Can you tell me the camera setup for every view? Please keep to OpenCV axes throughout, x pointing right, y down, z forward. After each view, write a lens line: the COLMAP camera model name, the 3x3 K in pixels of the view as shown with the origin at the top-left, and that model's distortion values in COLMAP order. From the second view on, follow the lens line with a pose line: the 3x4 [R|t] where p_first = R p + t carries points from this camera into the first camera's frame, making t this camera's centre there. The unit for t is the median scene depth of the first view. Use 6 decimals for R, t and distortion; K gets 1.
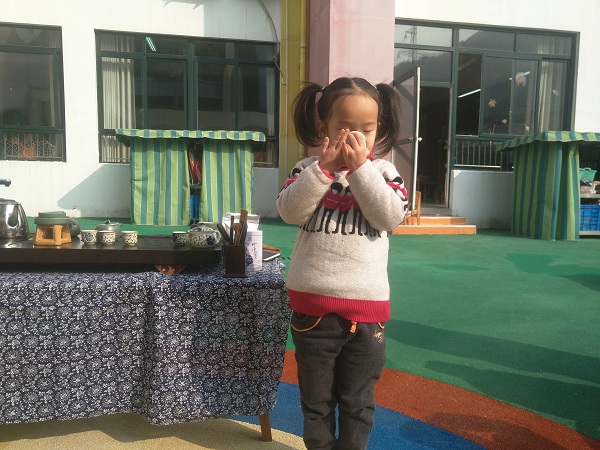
lens RADIAL K [[473.5, 0, 300.0], [0, 473.5, 225.0], [0, 0, 1]] dist [0.008069, 0.016776]
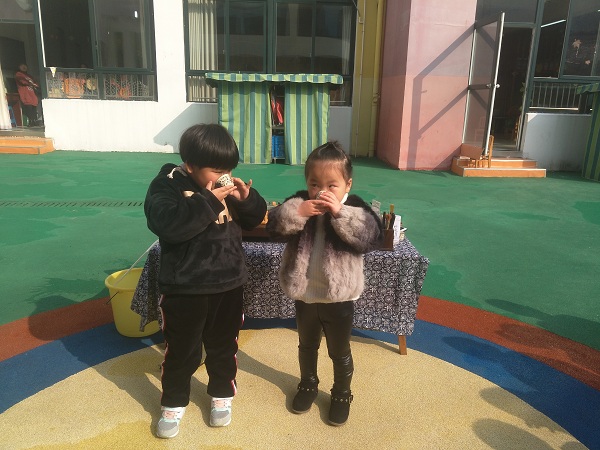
lens RADIAL K [[473.5, 0, 300.0], [0, 473.5, 225.0], [0, 0, 1]] dist [0.008069, 0.016776]
pose [[0.993911, 0.031486, -0.105593, -0.047276], [-0.013980, 0.986594, 0.162595, -0.038137], [0.109297, -0.160129, 0.981026, -0.090263]]
